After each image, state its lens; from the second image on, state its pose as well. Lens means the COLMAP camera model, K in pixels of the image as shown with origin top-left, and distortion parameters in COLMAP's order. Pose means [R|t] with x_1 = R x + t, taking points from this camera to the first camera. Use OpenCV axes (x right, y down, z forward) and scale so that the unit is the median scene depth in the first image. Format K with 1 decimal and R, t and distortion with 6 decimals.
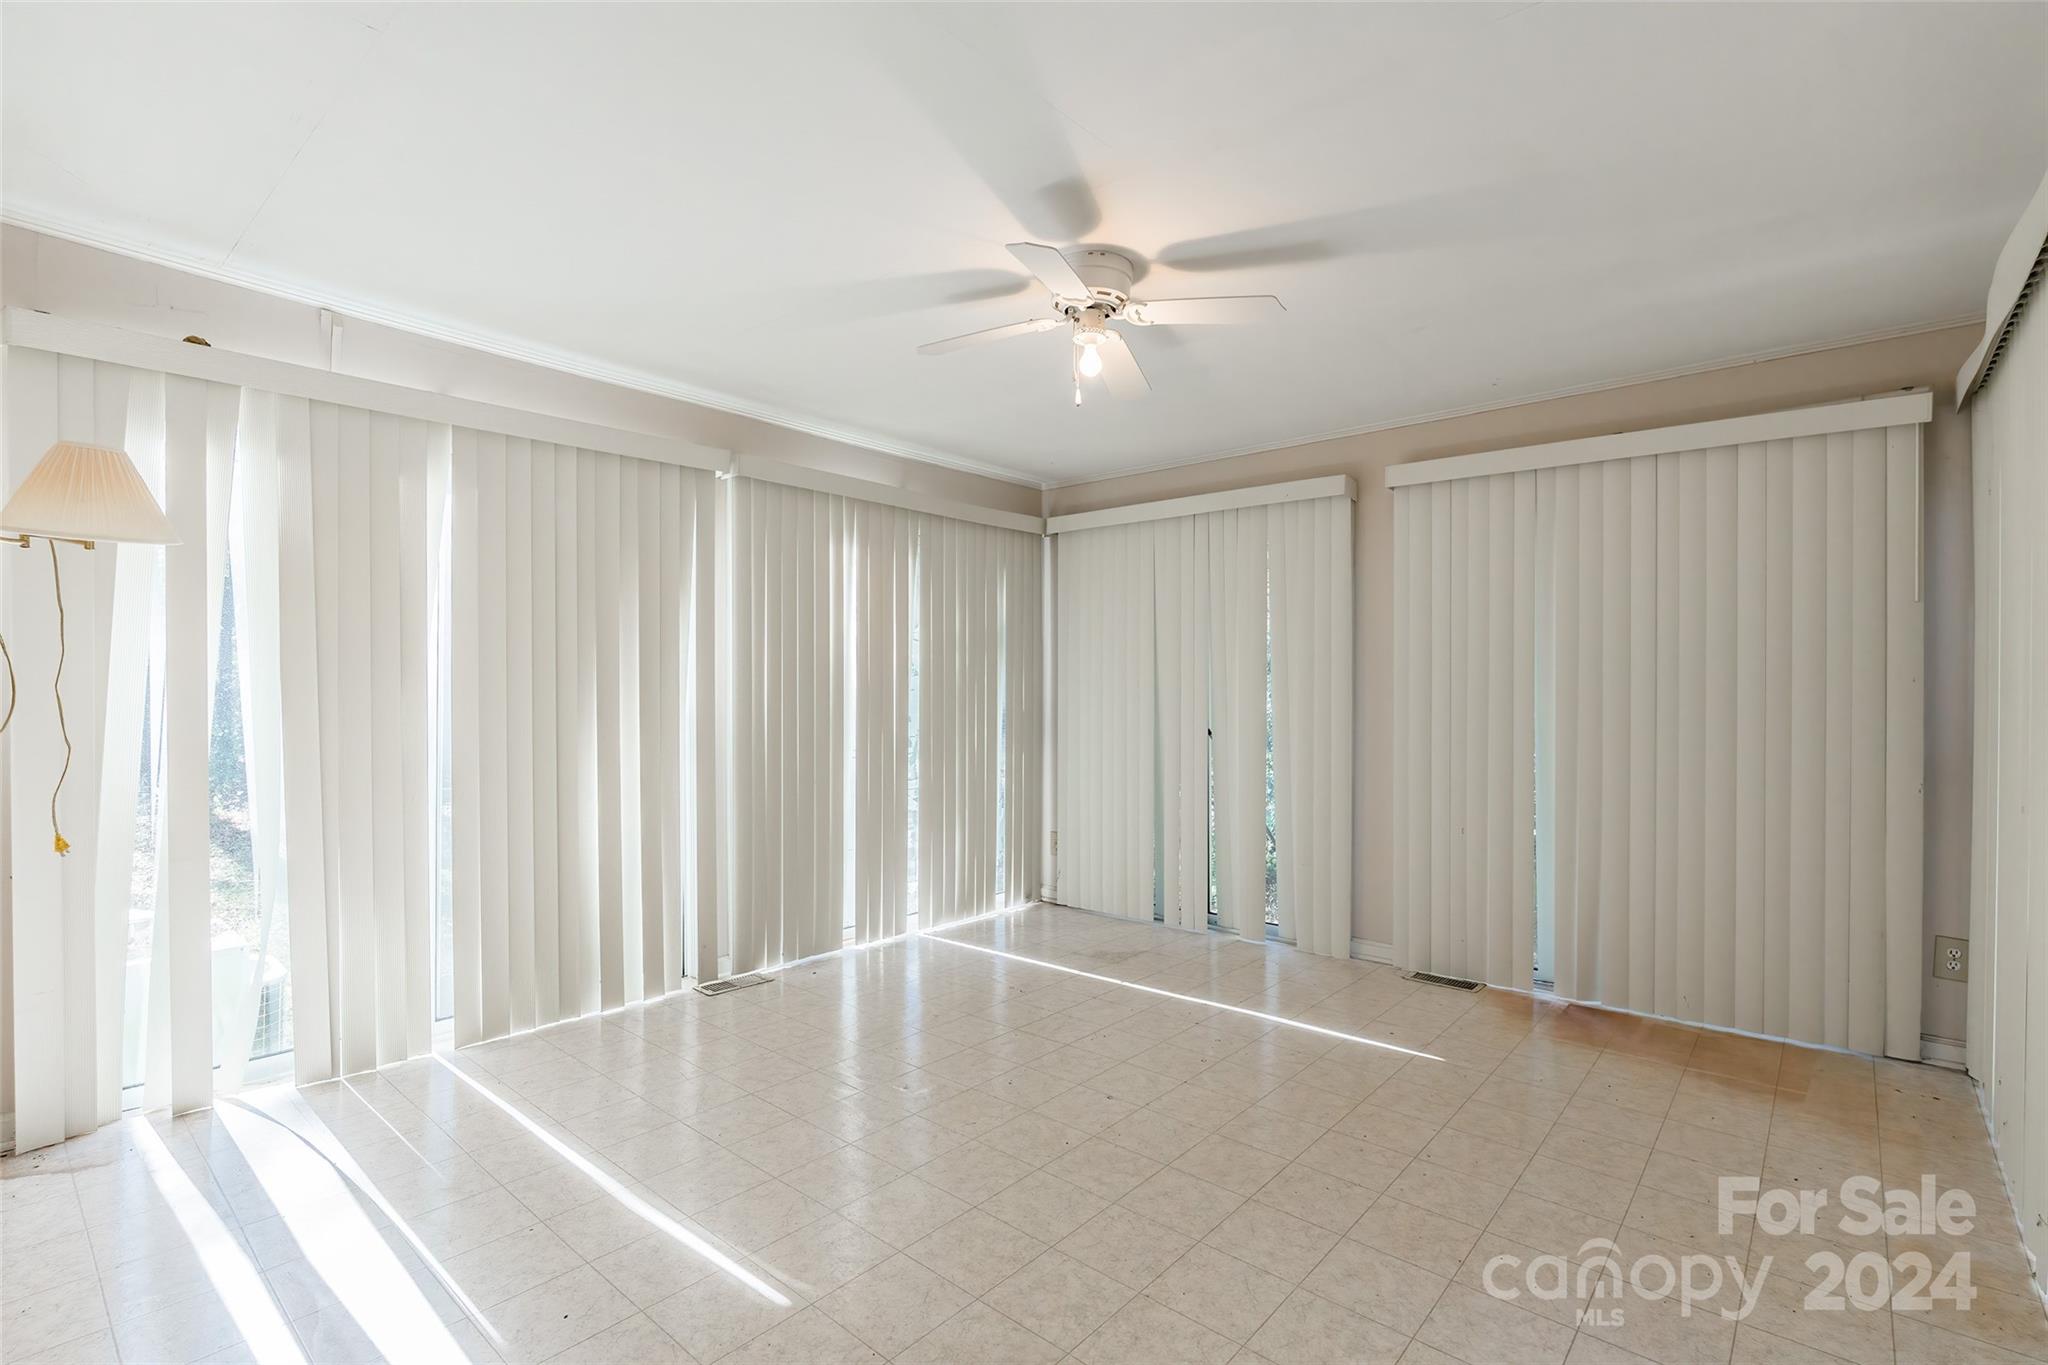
lens RADIAL K [[895.4, 0, 1024.0], [0, 895.4, 682.5], [0, 0, 1]] dist [-0.028276, 0.000090]
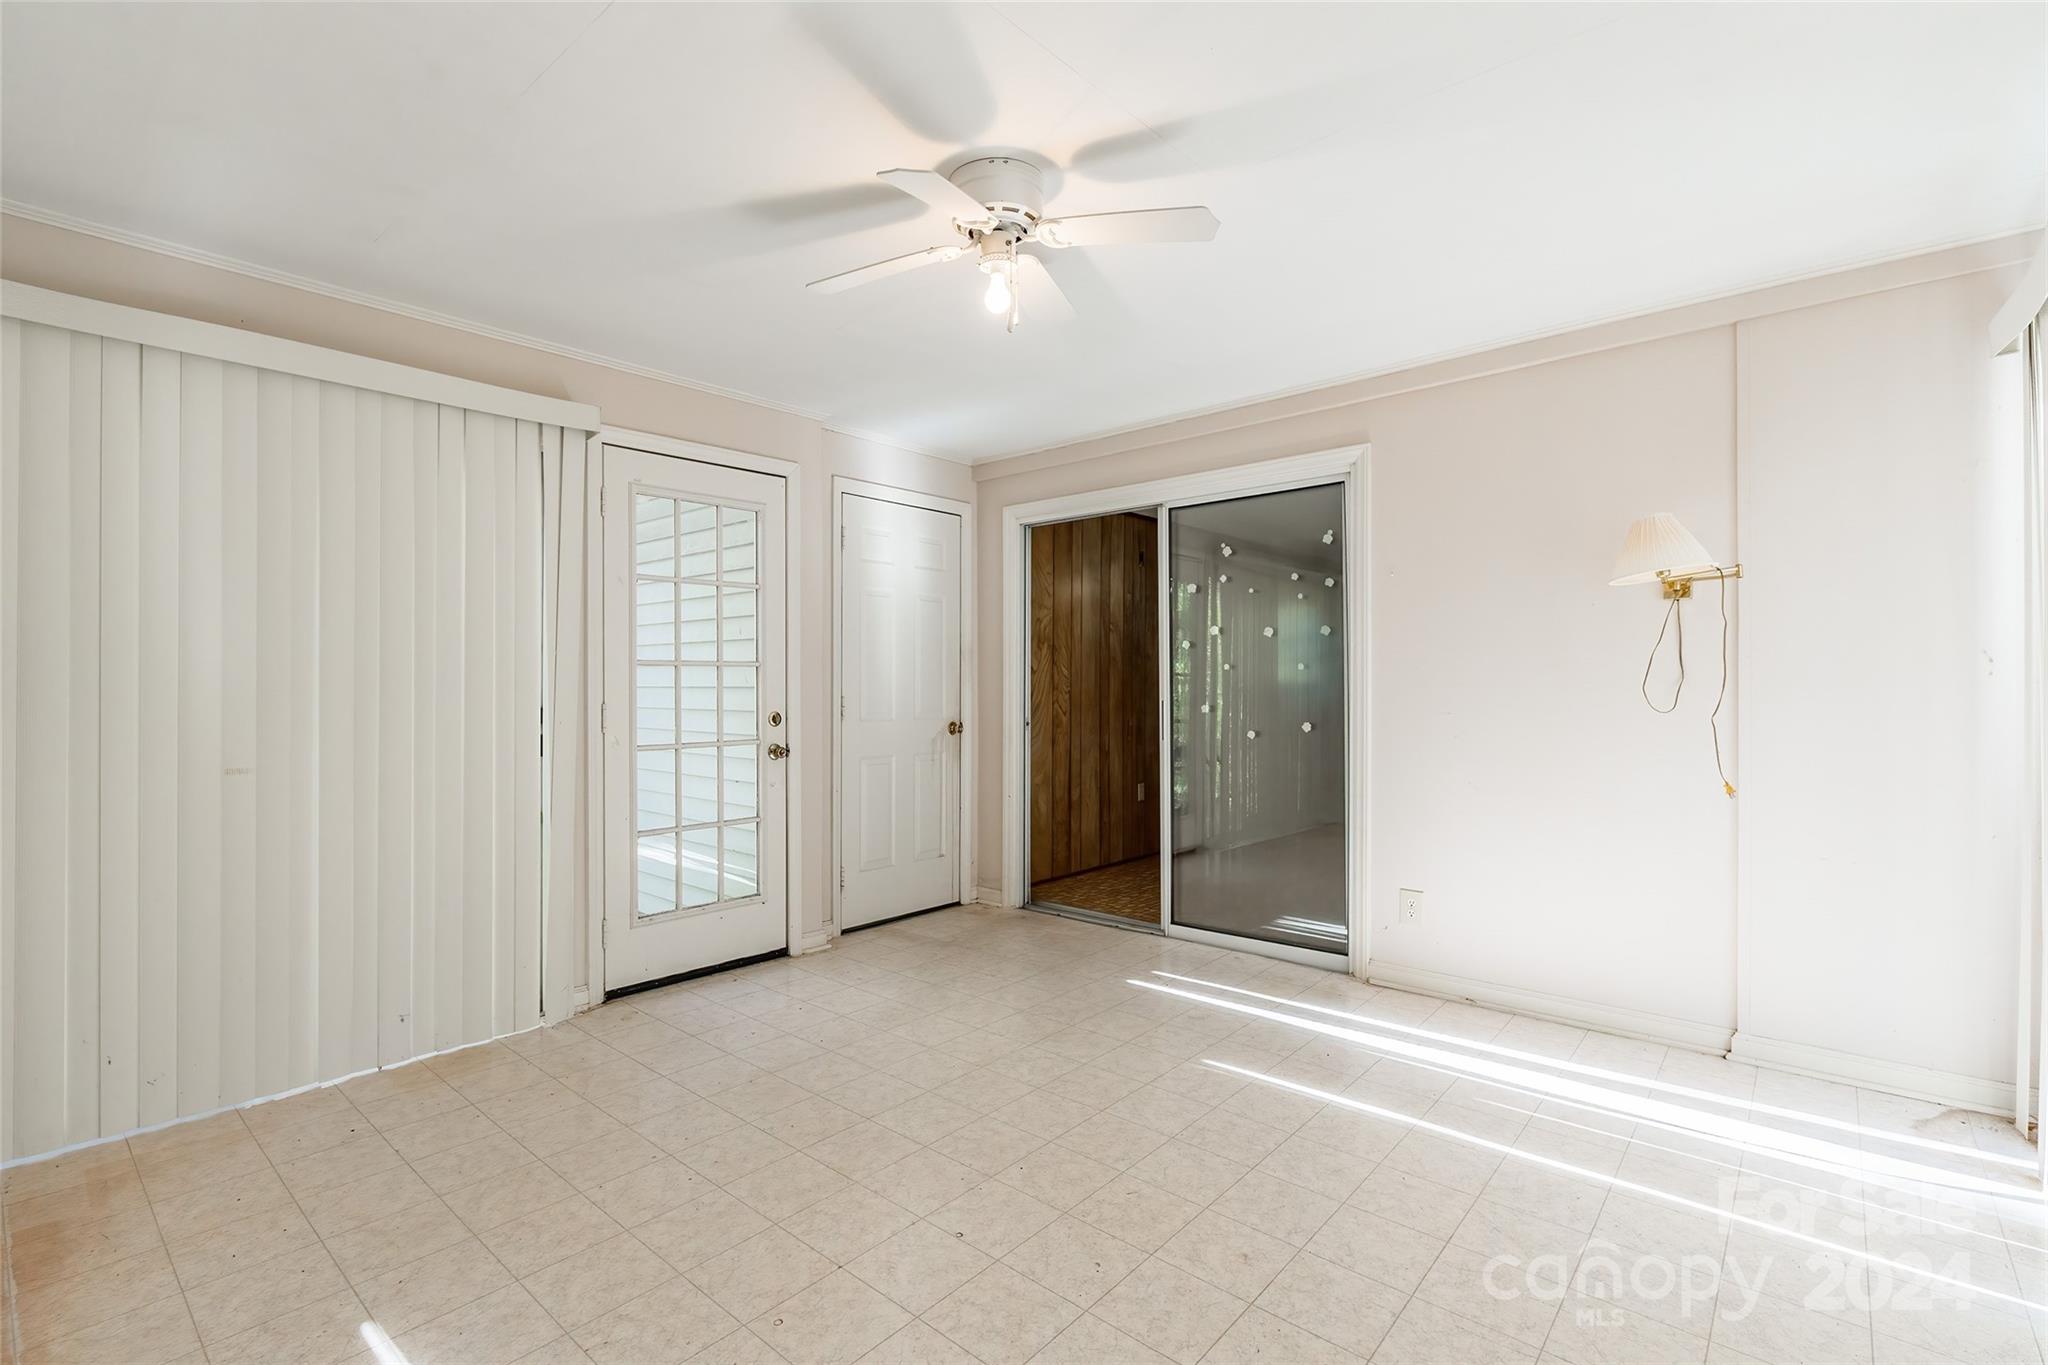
lens RADIAL K [[921.3, 0, 1024.0], [0, 921.3, 682.5], [0, 0, 1]] dist [-0.000671, 0.000160]
pose [[-0.999897, -0.009682, -0.010634, 0.054006], [-0.009823, 0.999863, 0.013290, -0.004312], [0.010504, 0.013393, -0.999855, 1.733071]]
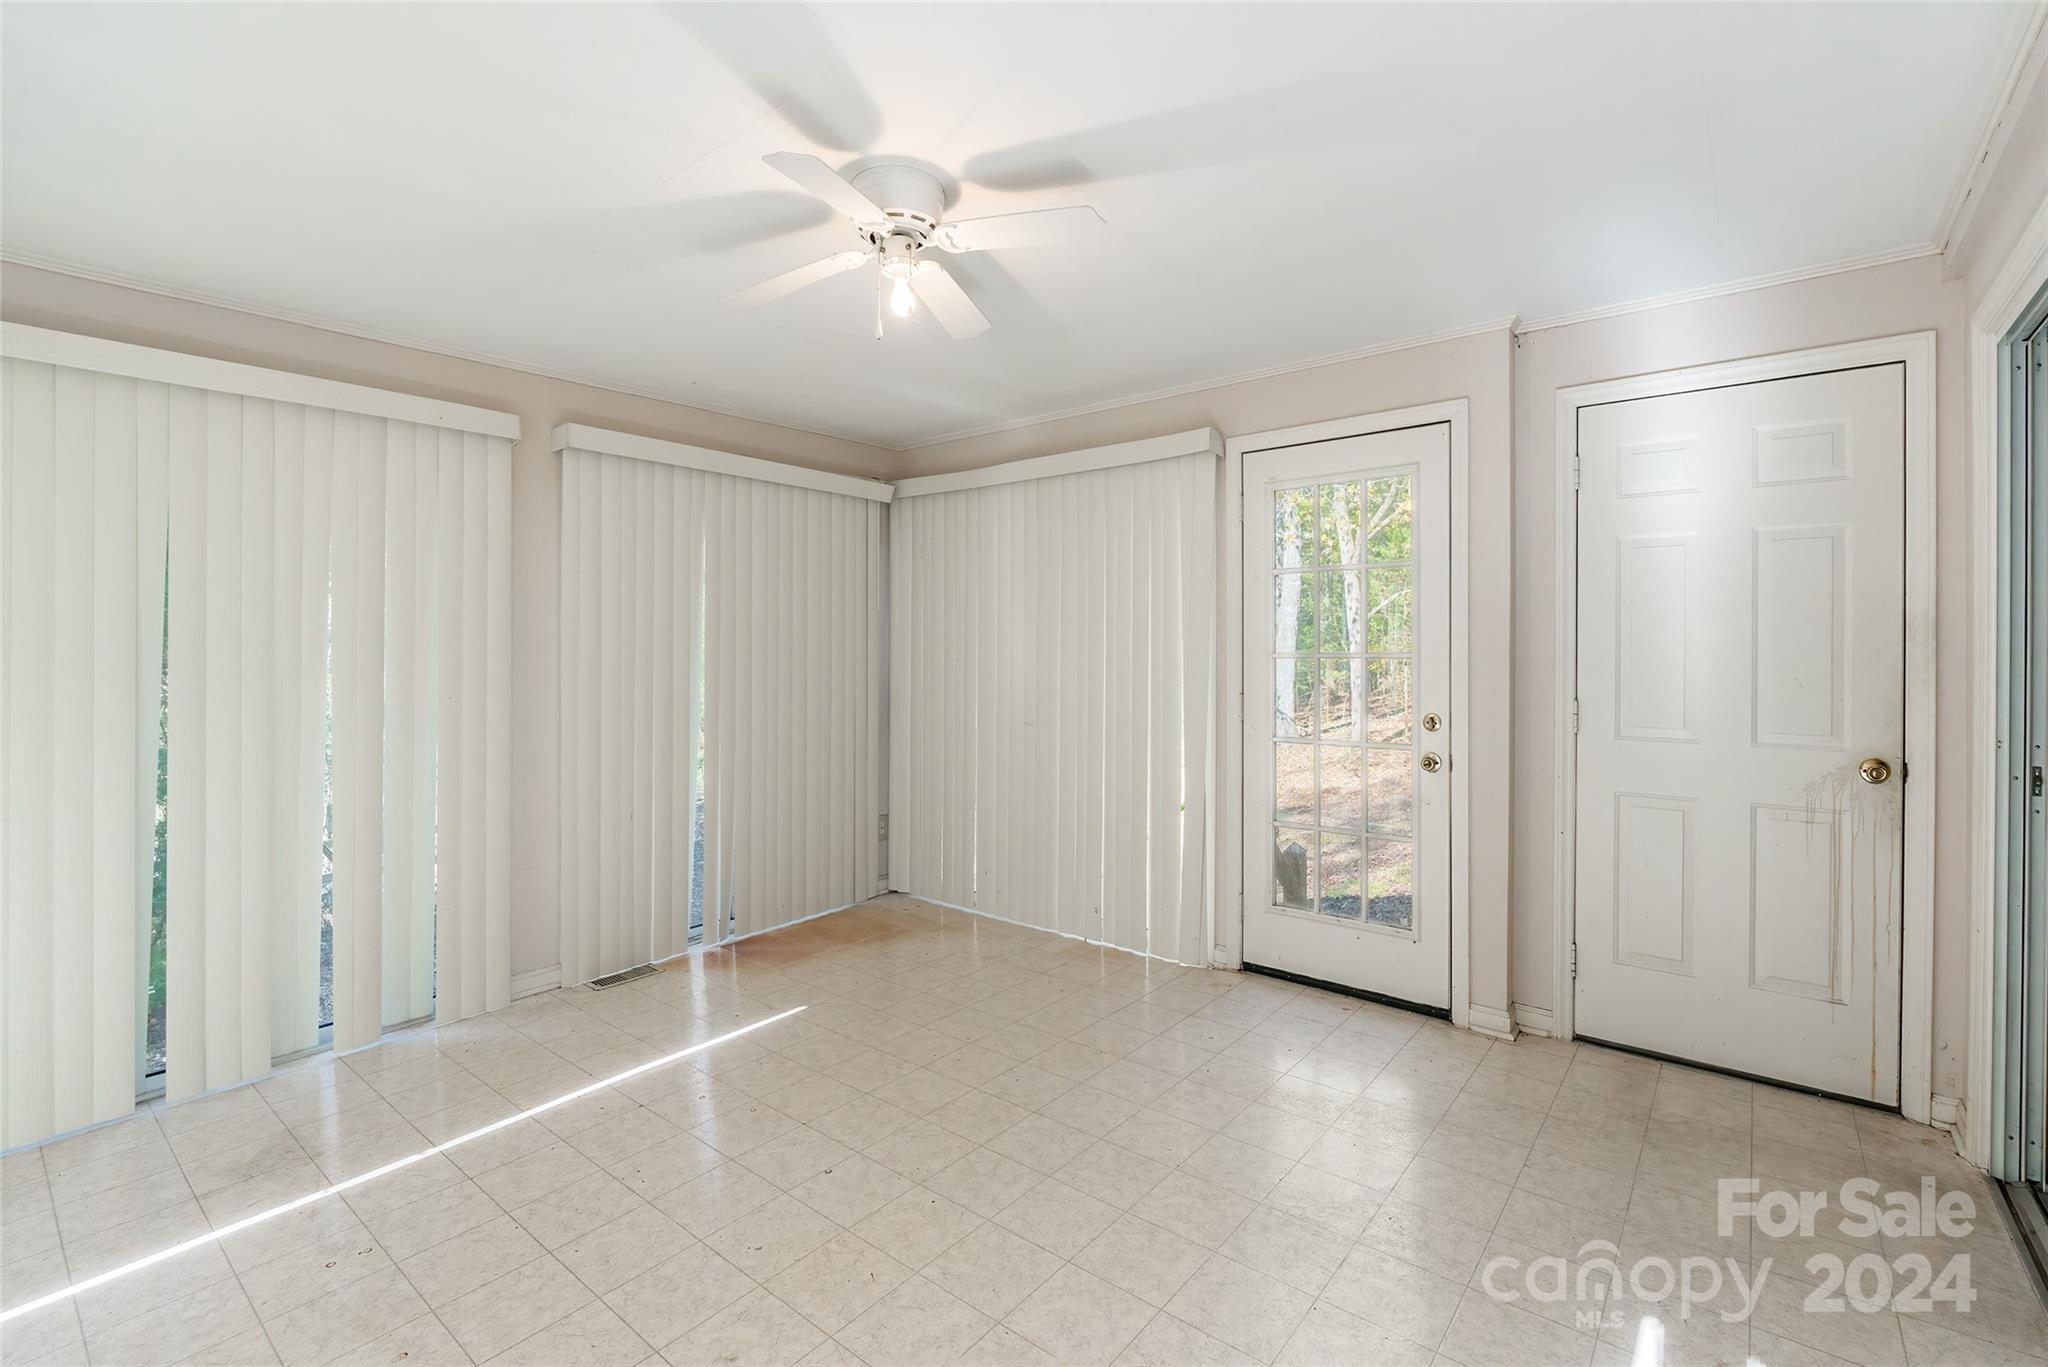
lens RADIAL K [[939.8, 0, 1019.0], [0, 939.8, 663.8], [0, 0, 1]] dist [-0.012091, 0.000137]
pose [[-0.028020, -0.014704, 0.999499, -0.764711], [0.006558, 0.999868, 0.014893, -0.020437], [-0.999586, 0.006972, -0.027920, 0.829362]]
